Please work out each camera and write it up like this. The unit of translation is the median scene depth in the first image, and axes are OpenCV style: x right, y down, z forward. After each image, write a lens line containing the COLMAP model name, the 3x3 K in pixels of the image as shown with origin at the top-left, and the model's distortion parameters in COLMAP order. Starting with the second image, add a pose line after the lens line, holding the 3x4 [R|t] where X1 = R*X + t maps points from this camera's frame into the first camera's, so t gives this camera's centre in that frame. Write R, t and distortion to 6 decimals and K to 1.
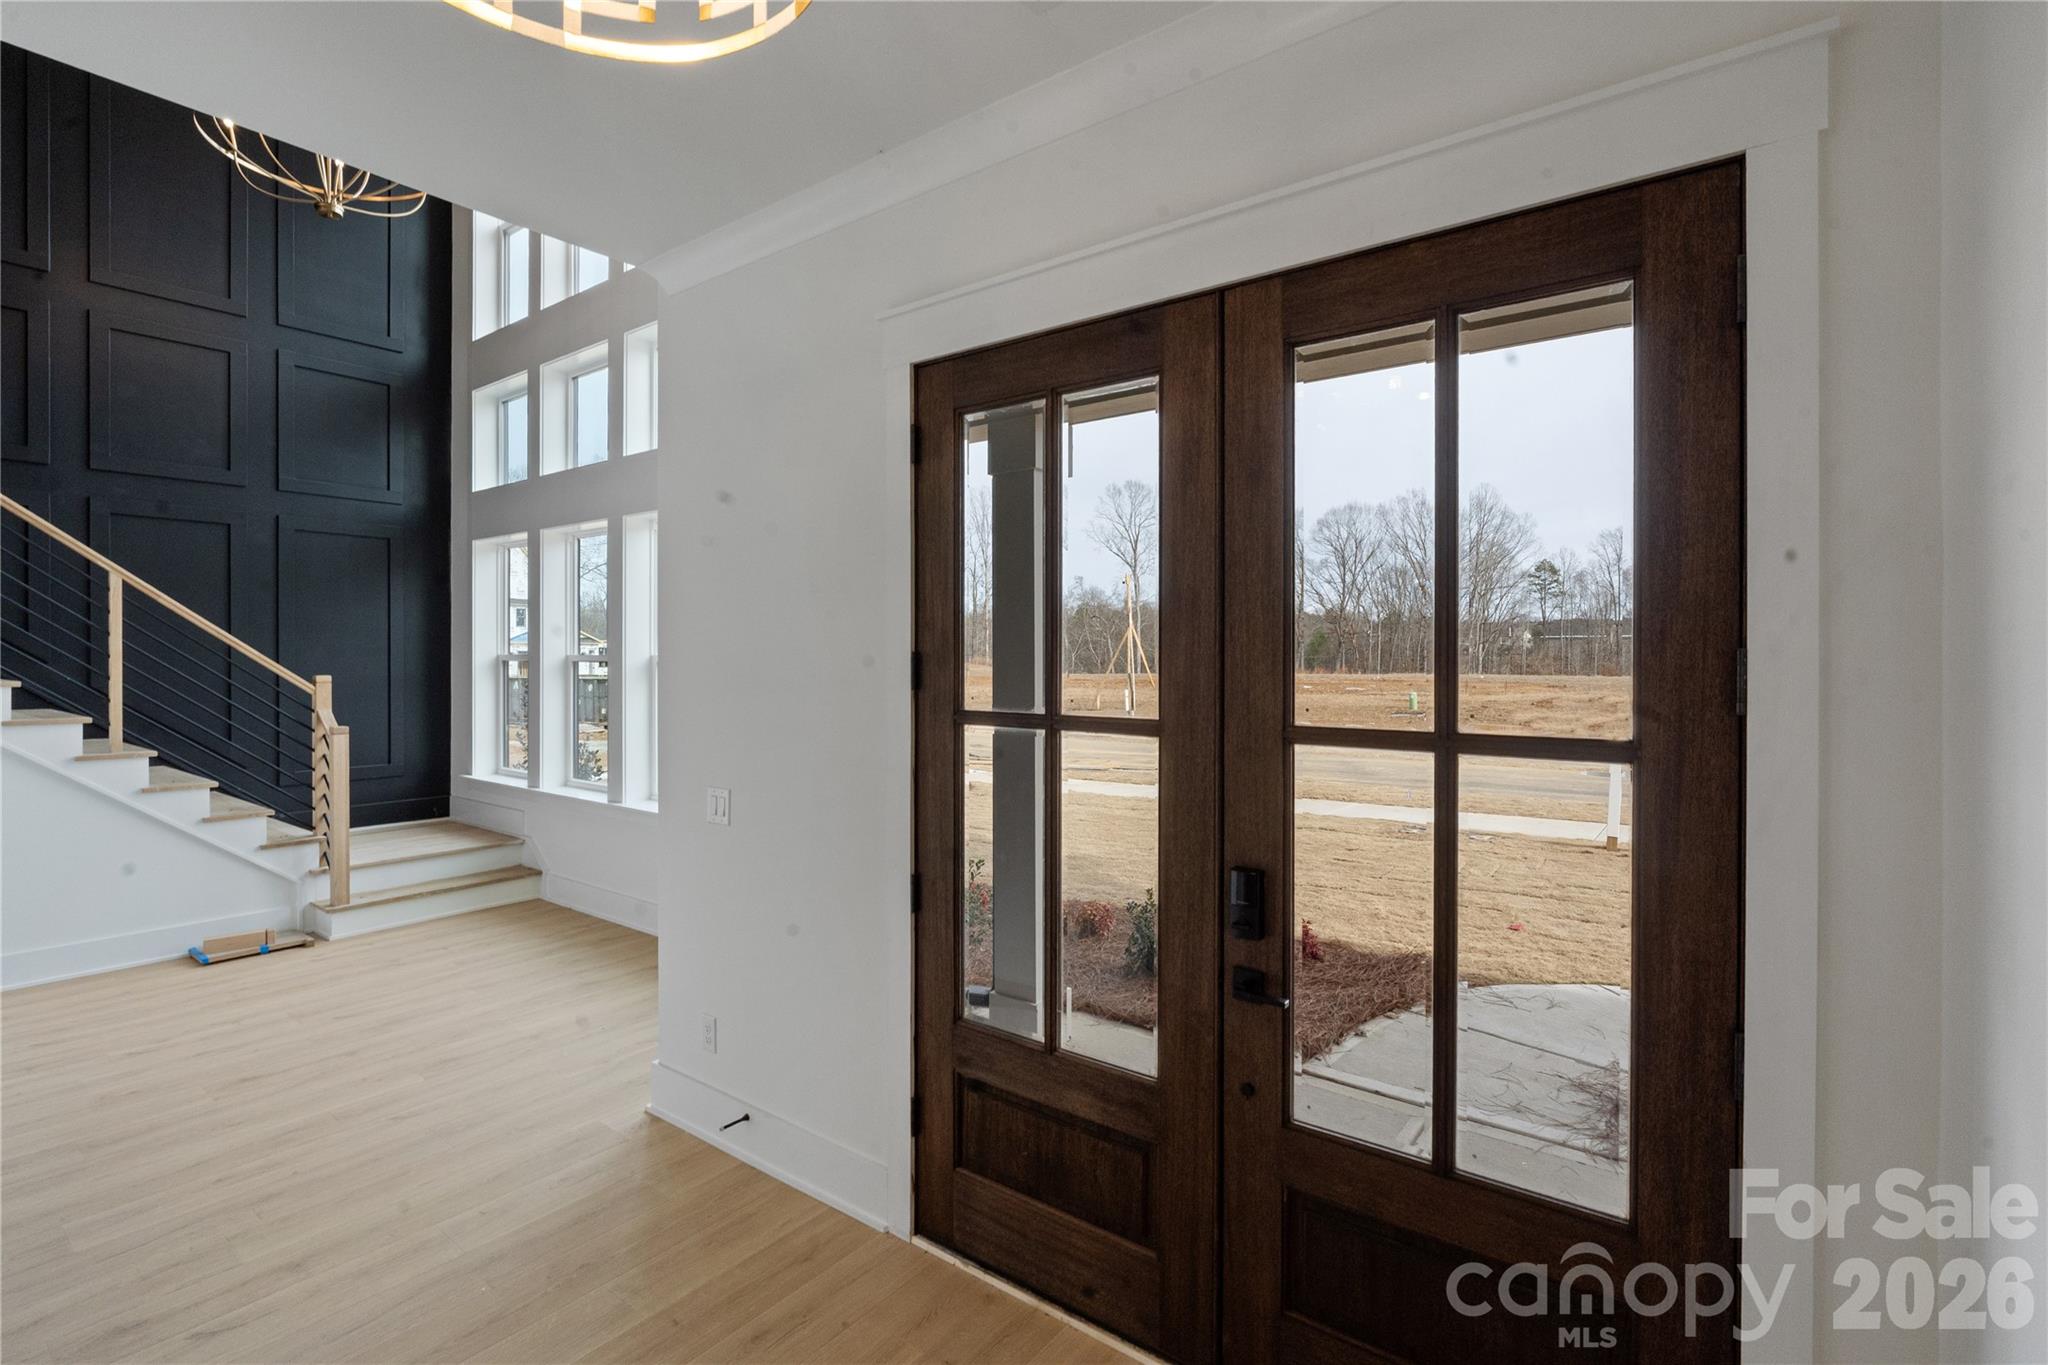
lens RADIAL K [[937.8, 0, 1015.3], [0, 937.8, 655.0], [0, 0, 1]] dist [-0.002315, 0.000469]
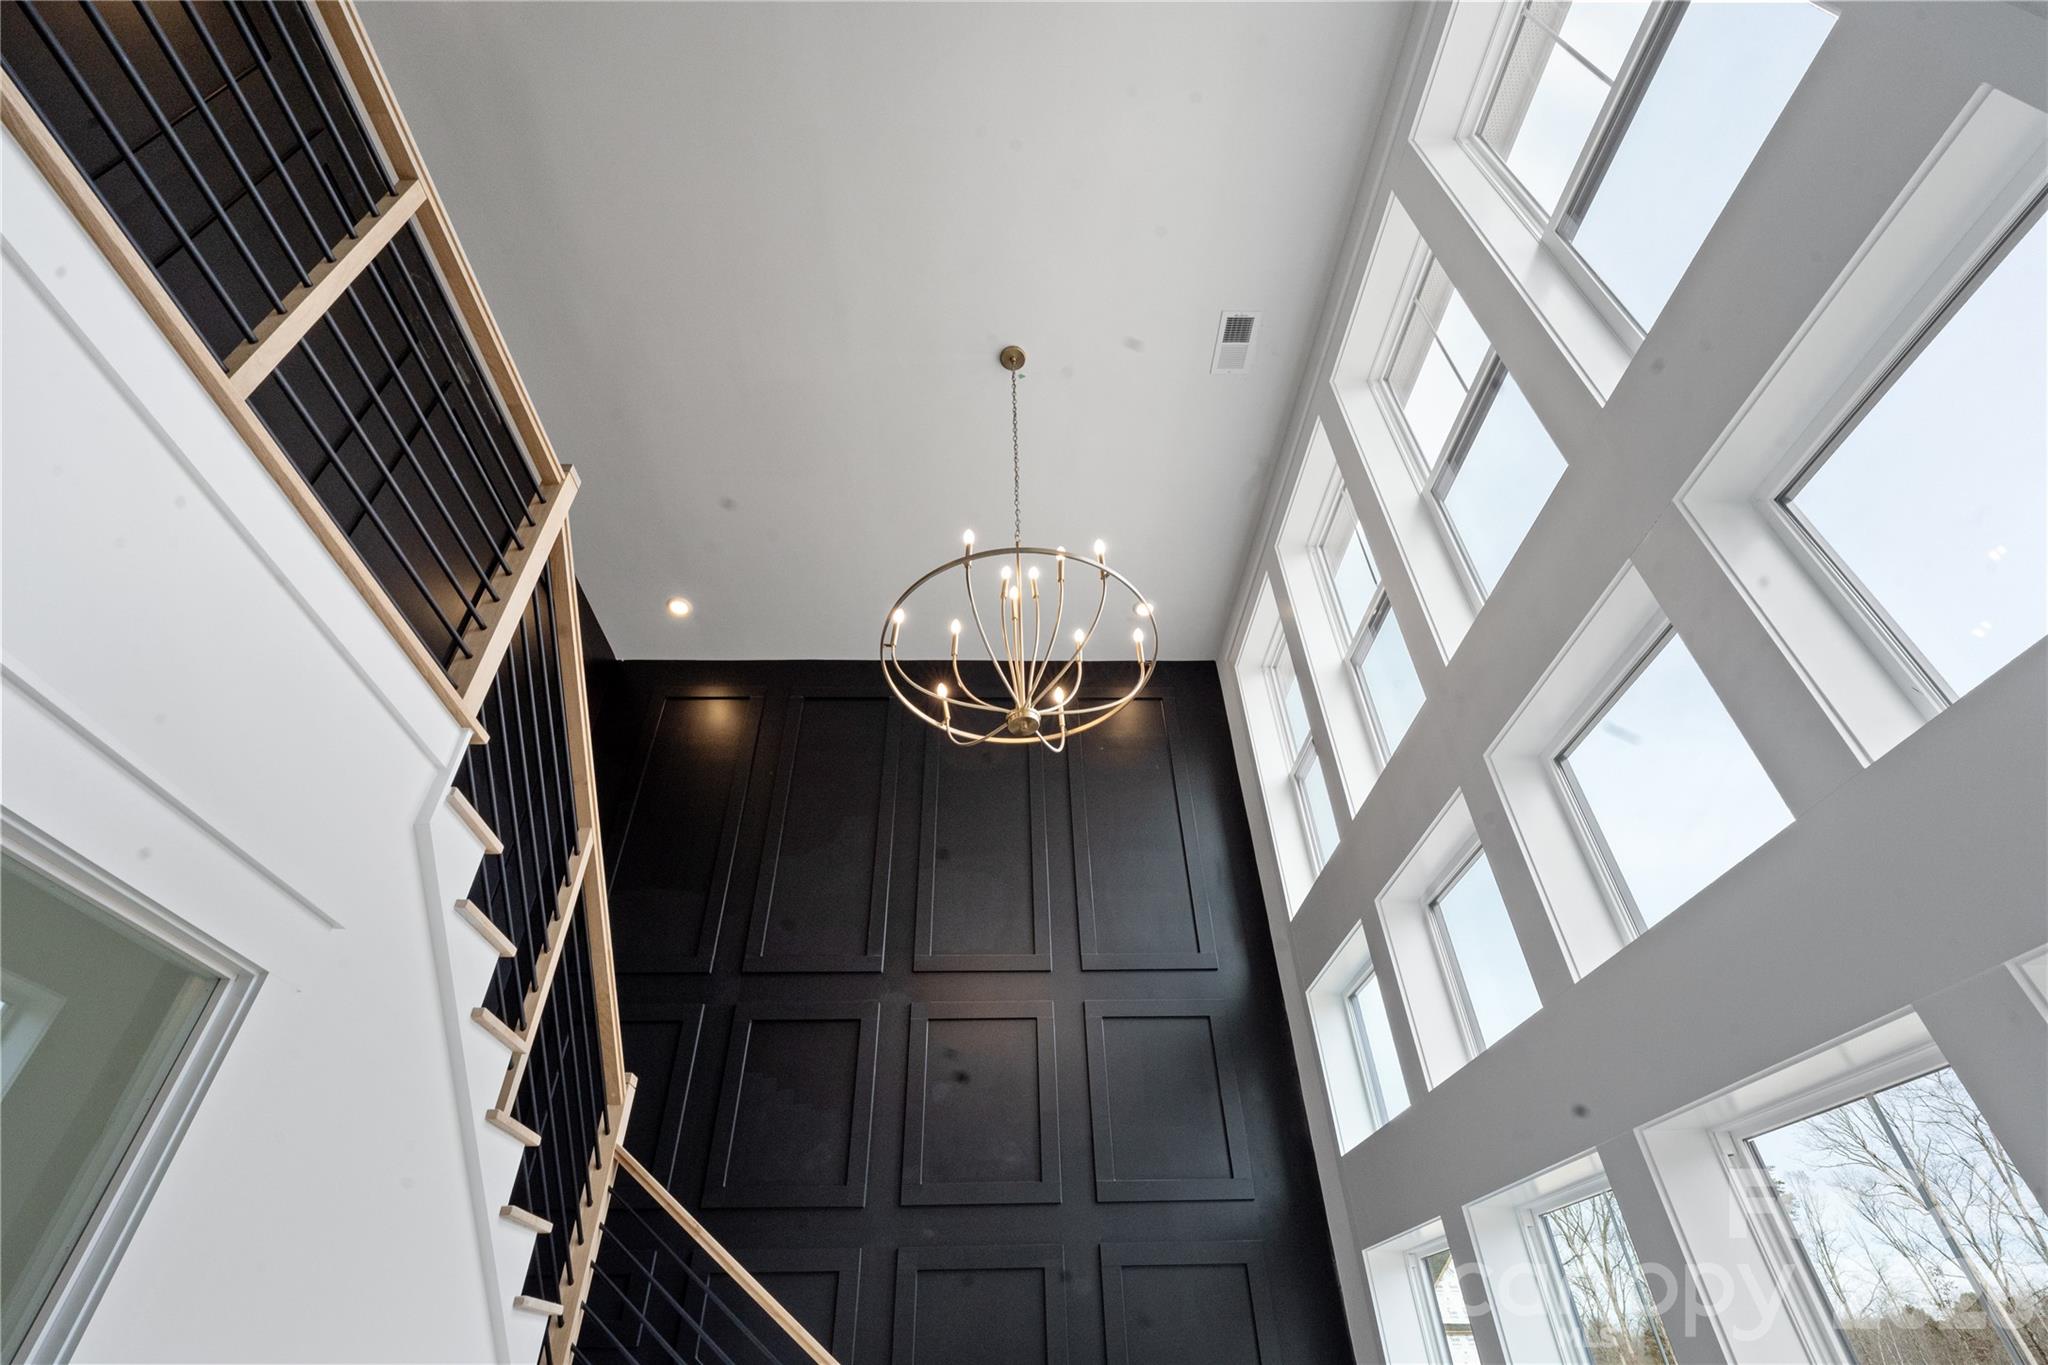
lens RADIAL K [[908.0, 0, 1024.0], [0, 908.0, 682.5], [0, 0, 1]] dist [-0.012901, -0.000181]
pose [[0.633435, -0.500664, -0.589996, -0.238058], [0.025176, 0.775401, -0.630967, -0.054509], [0.773386, 0.384823, 0.503771, 0.484555]]
